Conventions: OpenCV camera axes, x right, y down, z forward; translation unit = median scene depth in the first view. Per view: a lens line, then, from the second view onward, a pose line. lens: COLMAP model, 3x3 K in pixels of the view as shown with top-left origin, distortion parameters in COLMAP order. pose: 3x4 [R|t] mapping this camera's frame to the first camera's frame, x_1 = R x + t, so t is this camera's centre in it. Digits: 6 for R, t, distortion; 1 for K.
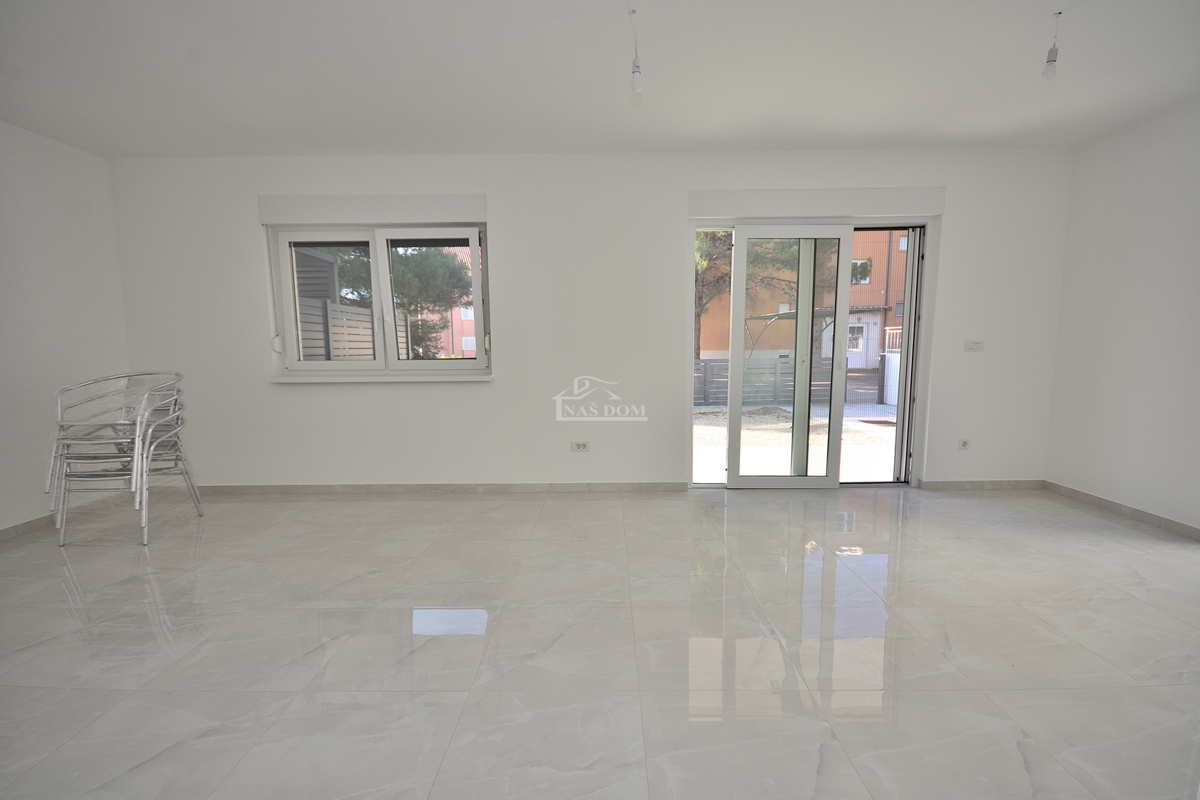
lens RADIAL K [[535.2, 0, 601.9], [0, 535.2, 403.5], [0, 0, 1]] dist [-0.000723, -0.008478]
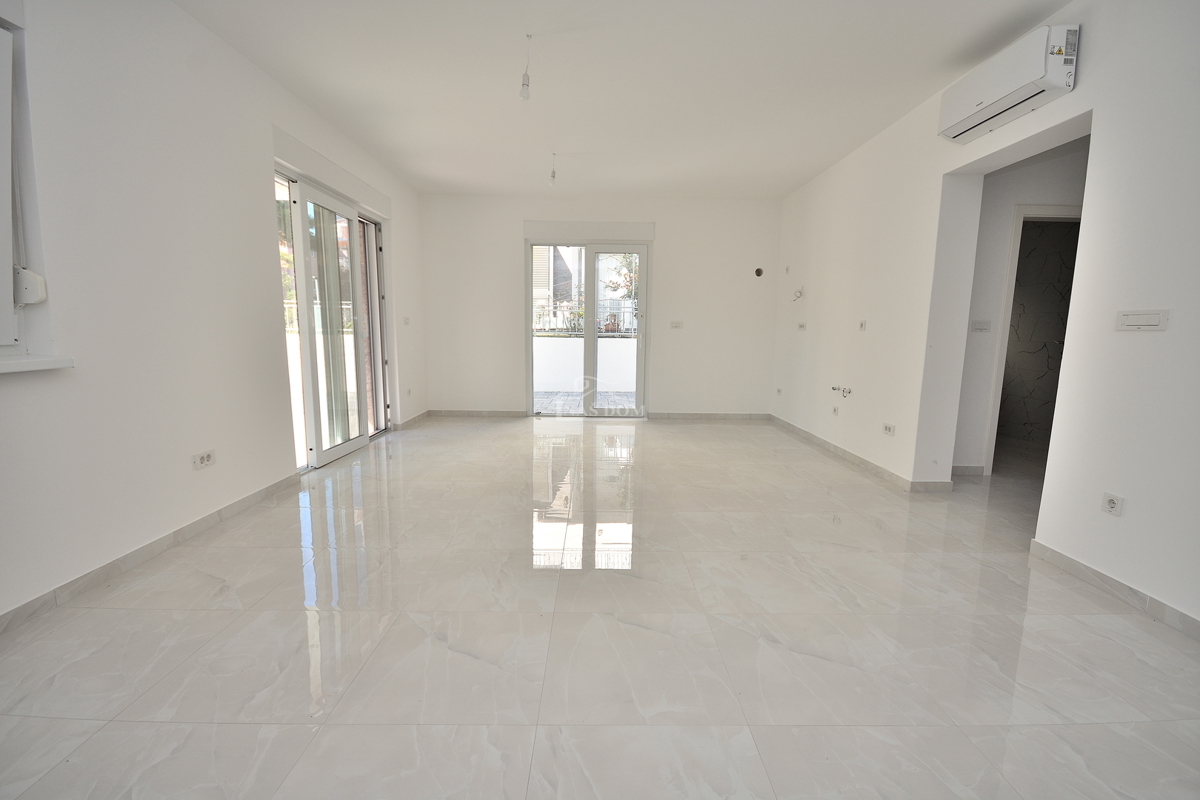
lens RADIAL K [[535.2, 0, 607.8], [0, 535.2, 401.6], [0, 0, 1]] dist [-0.000723, -0.008478]
pose [[-0.036474, -0.123947, 0.991618, -0.699833], [0.094339, 0.987420, 0.126892, -0.026395], [-0.994872, 0.098177, -0.024322, 0.514969]]
